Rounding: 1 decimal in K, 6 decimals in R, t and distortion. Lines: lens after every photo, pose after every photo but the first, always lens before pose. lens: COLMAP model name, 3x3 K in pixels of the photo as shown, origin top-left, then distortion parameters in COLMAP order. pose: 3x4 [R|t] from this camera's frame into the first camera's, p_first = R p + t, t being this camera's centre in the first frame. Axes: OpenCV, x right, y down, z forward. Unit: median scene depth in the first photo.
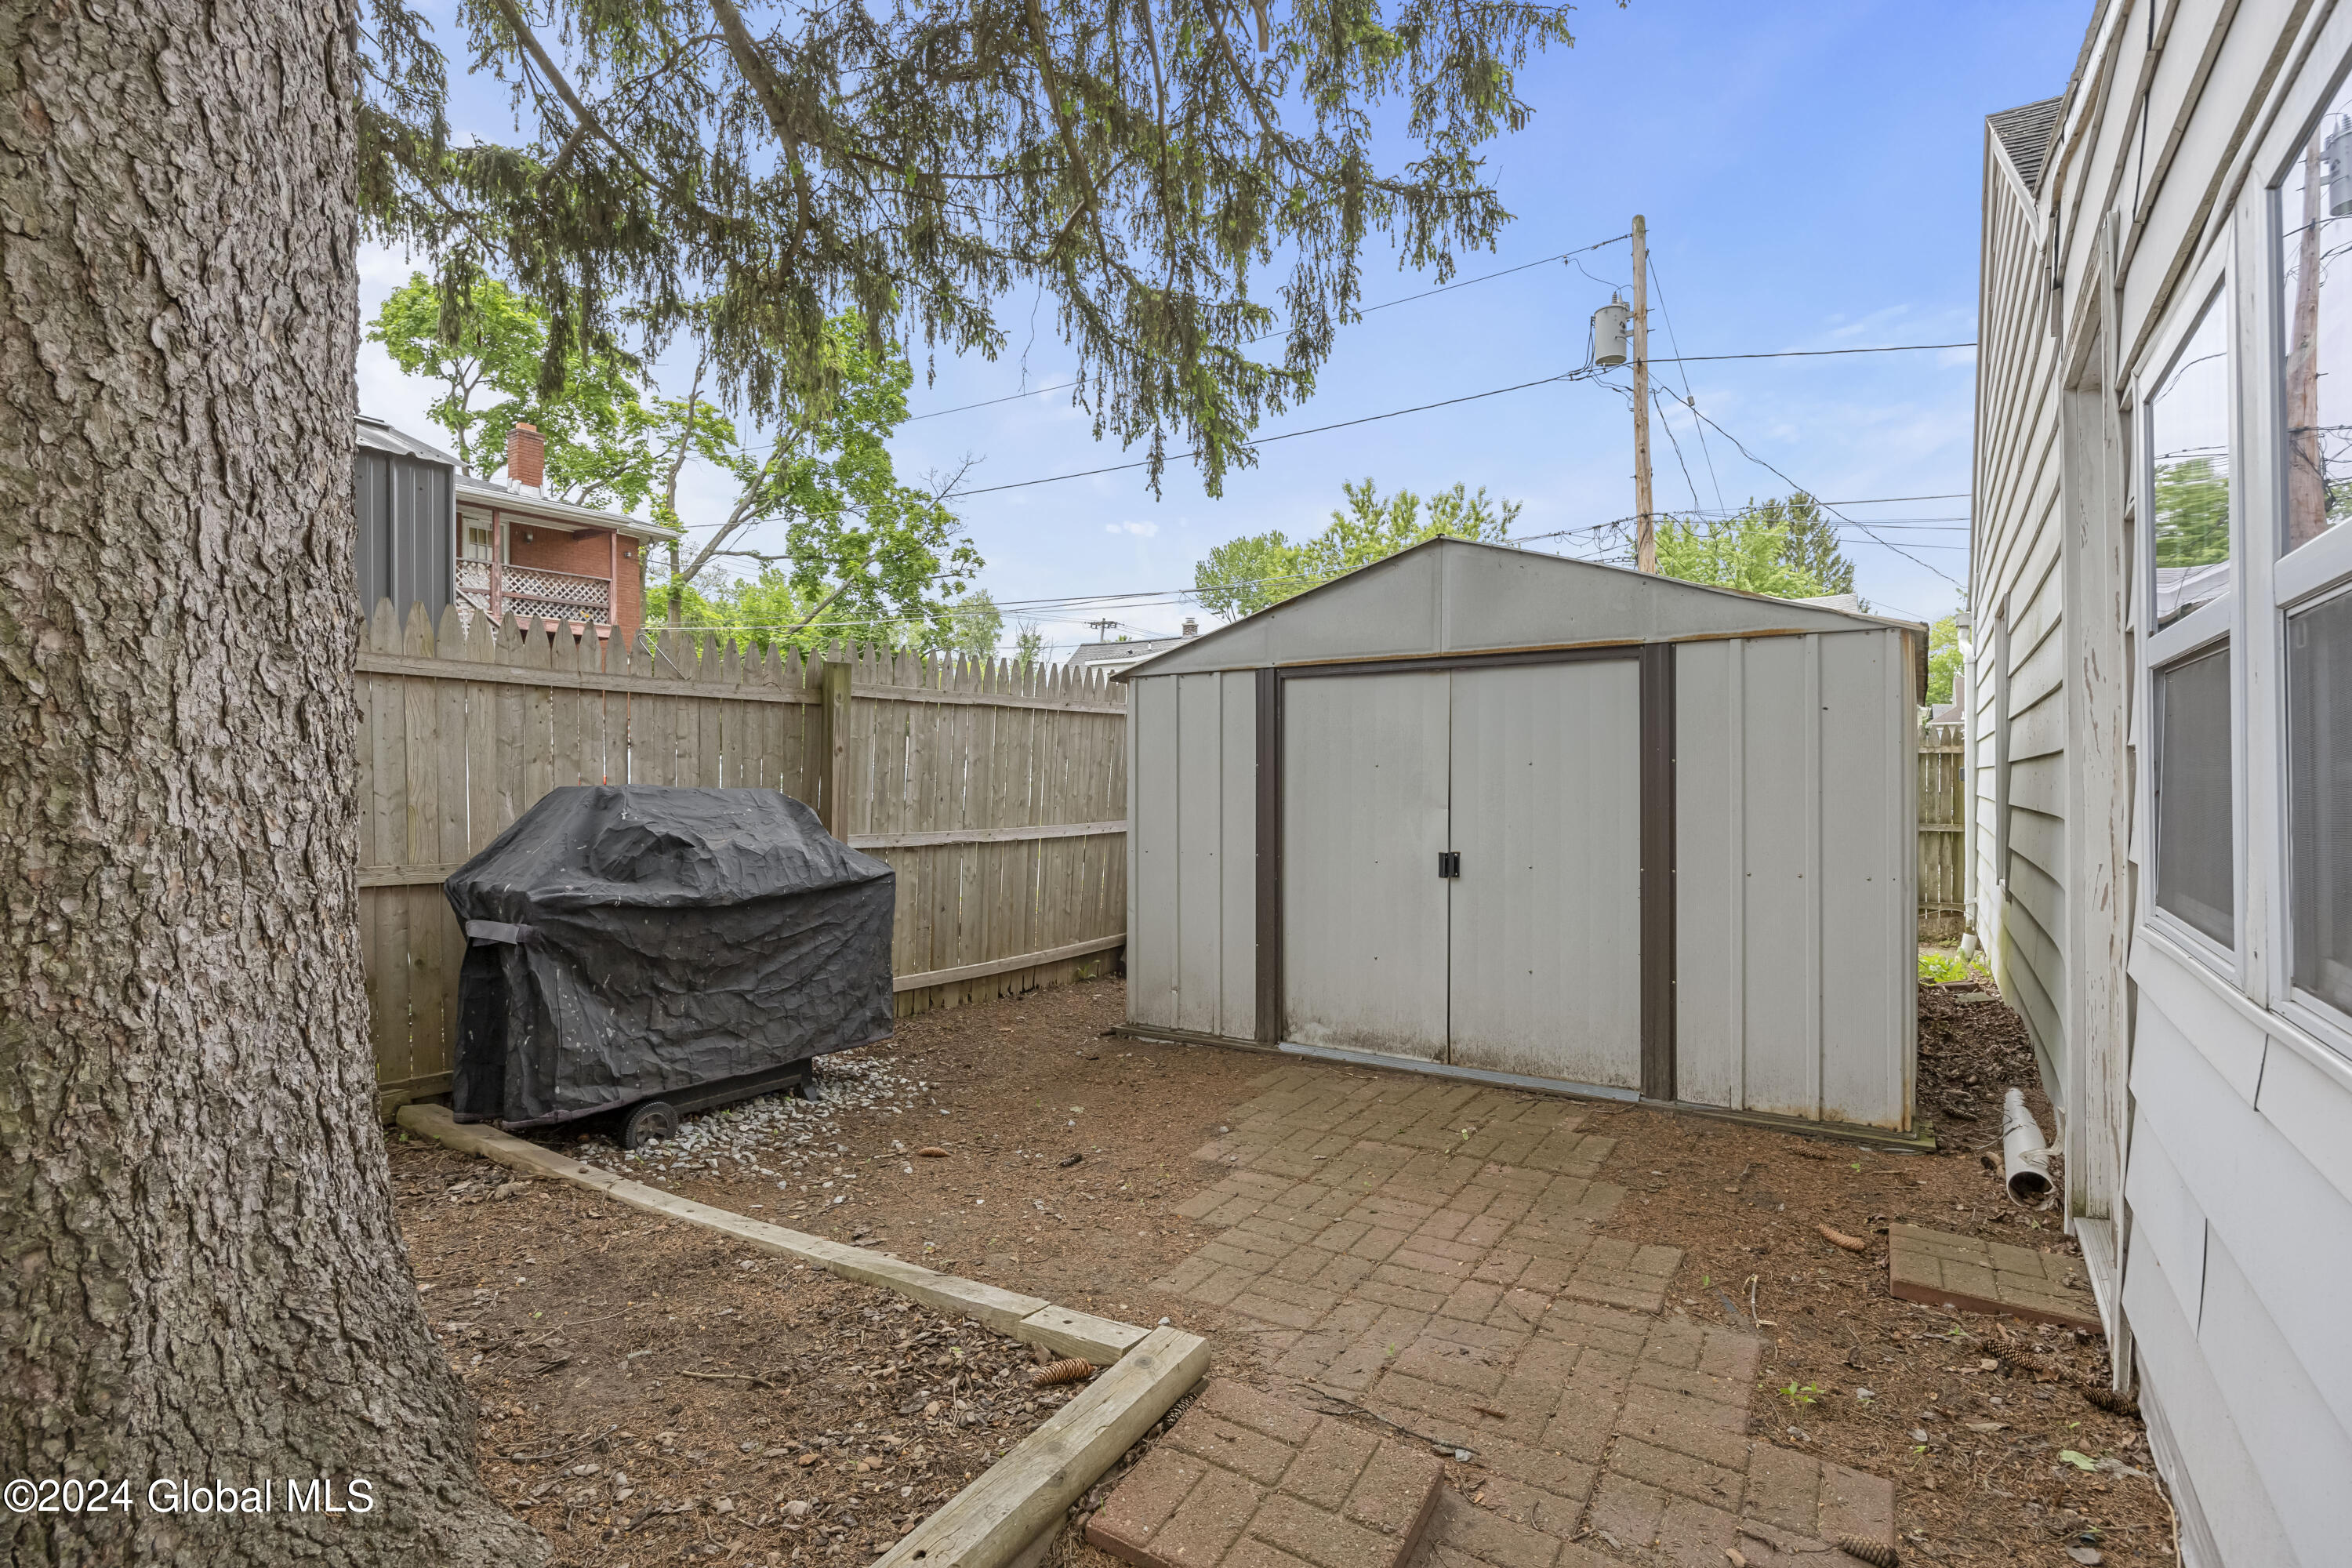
lens RADIAL K [[1153.6, 0, 1199.1], [0, 1153.6, 787.8], [0, 0, 1]] dist [-0.017120, 0.000625]
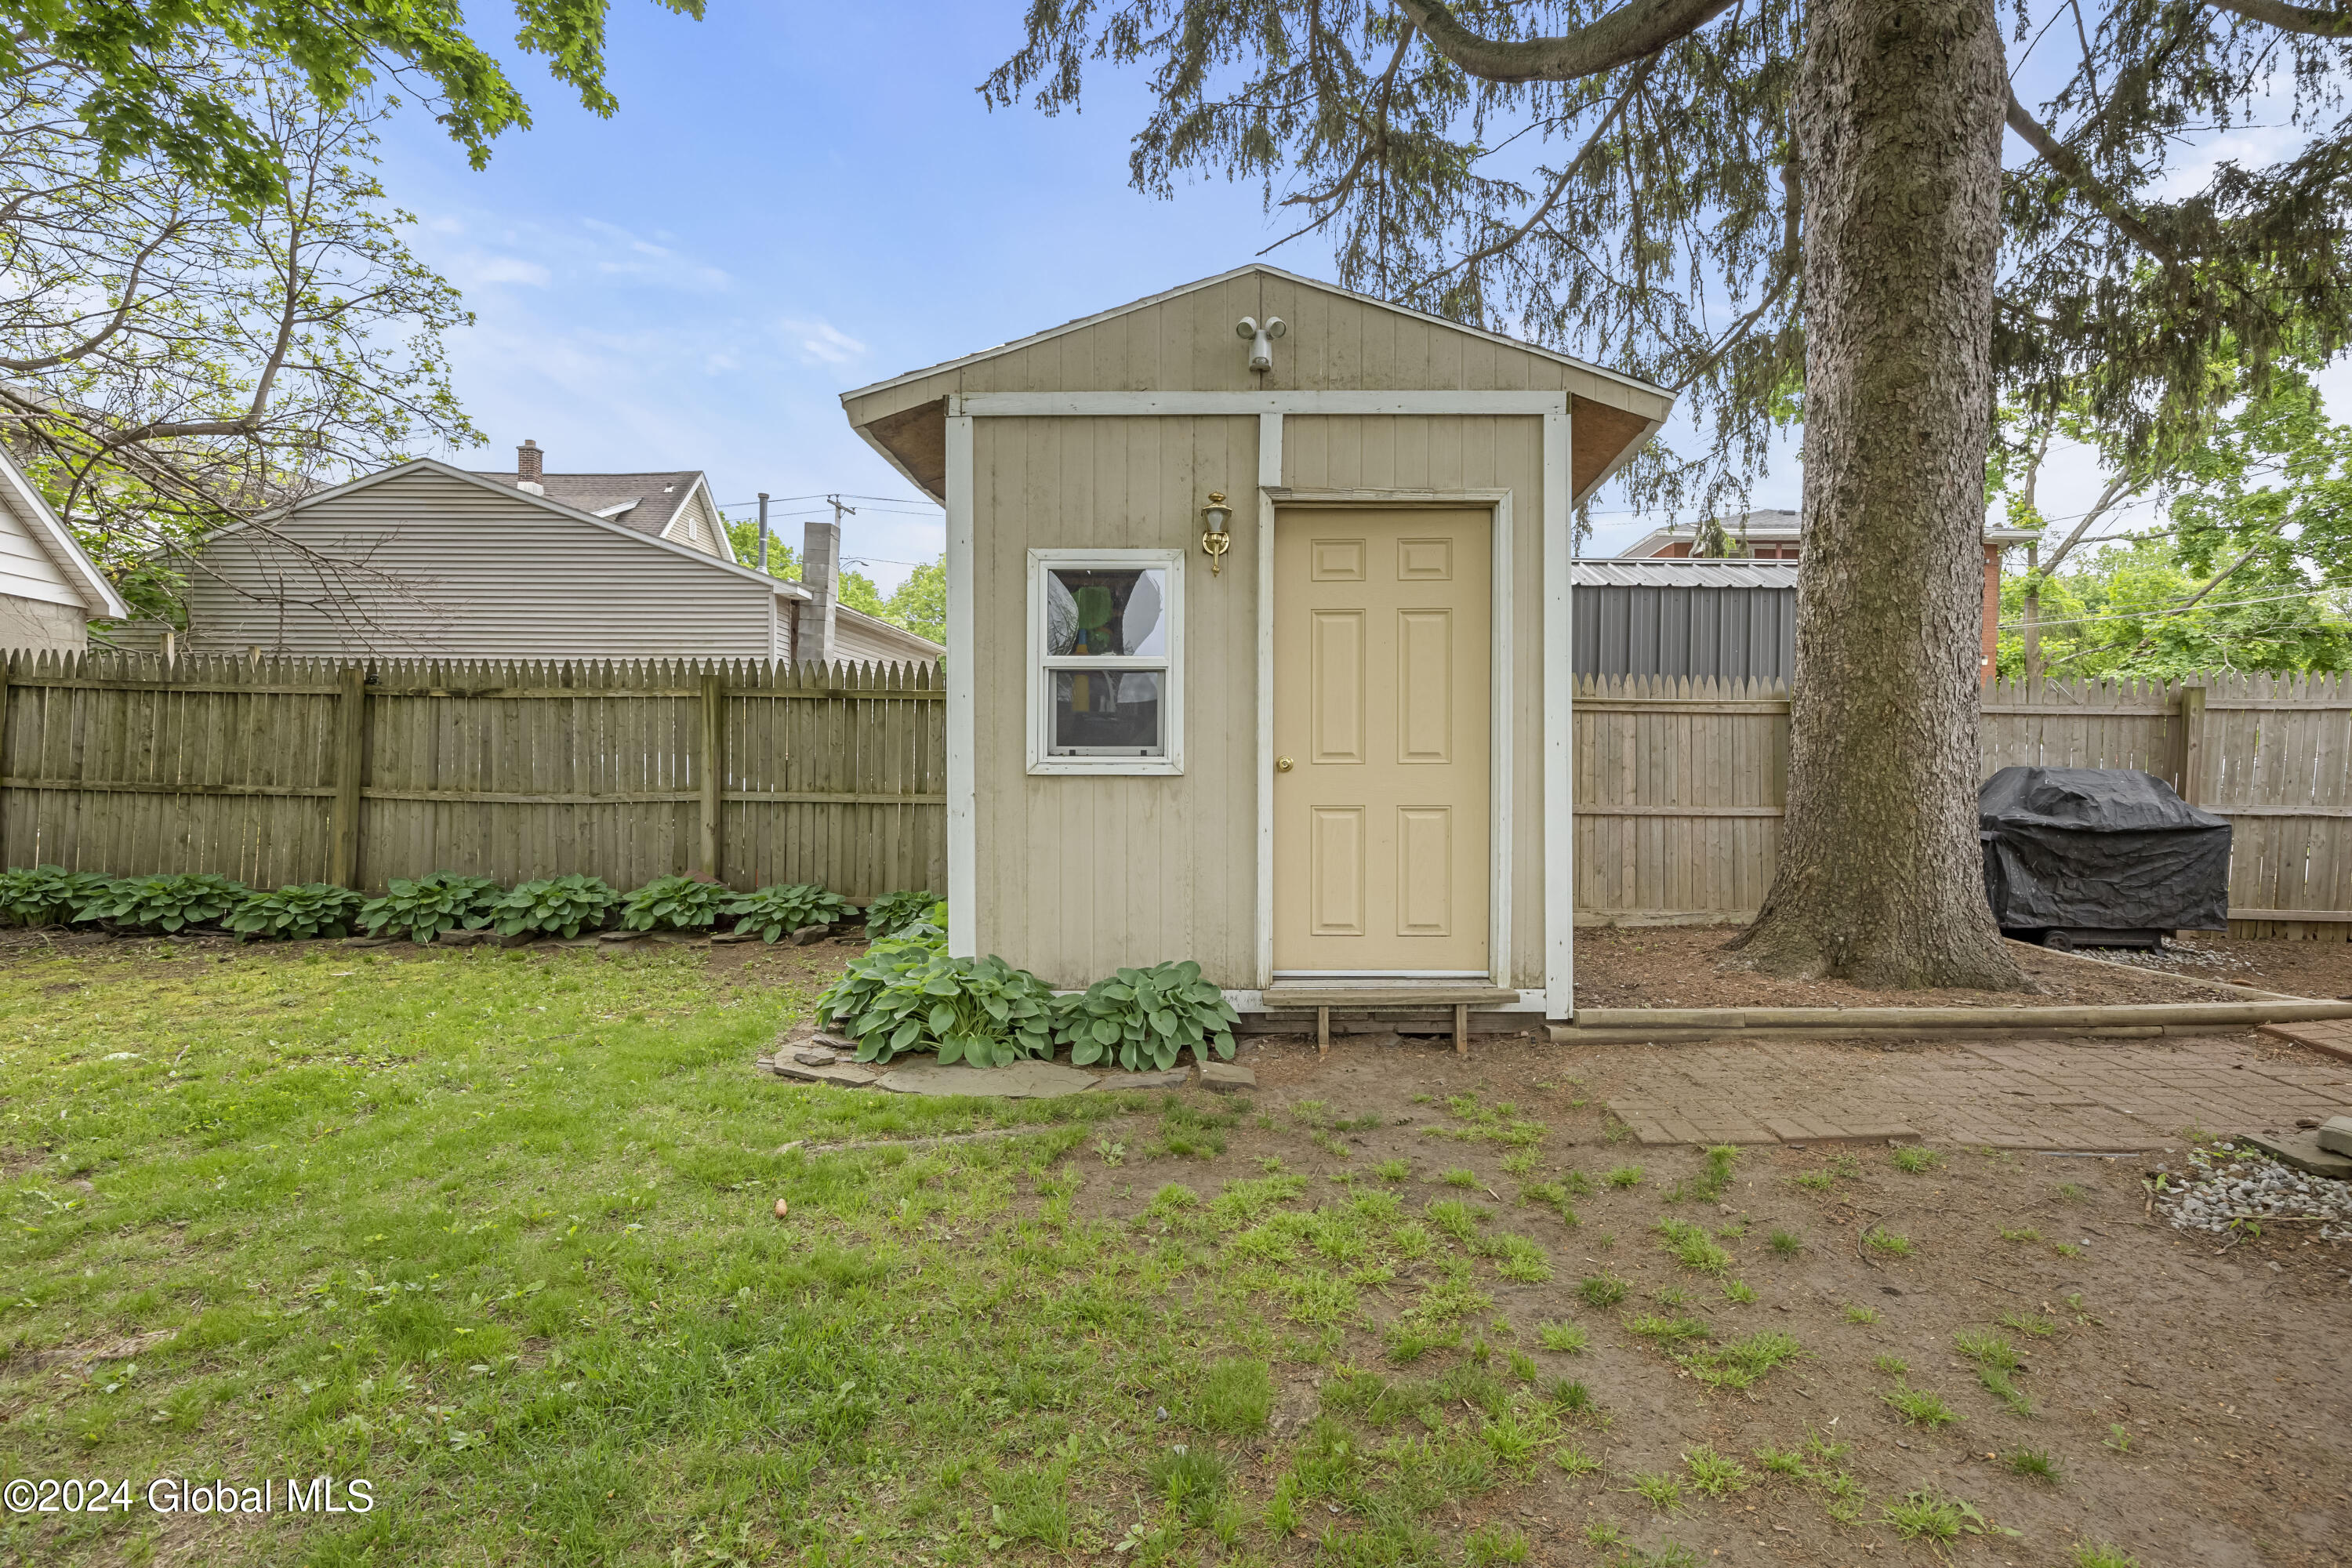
lens RADIAL K [[1153.6, 0, 1200.5], [0, 1153.6, 804.5], [0, 0, 1]] dist [-0.017120, 0.000625]
pose [[0.501507, 0.032107, -0.864557, 0.180229], [-0.016403, 0.999484, 0.027603, 0.013312], [0.864998, 0.000338, 0.501775, -0.480148]]
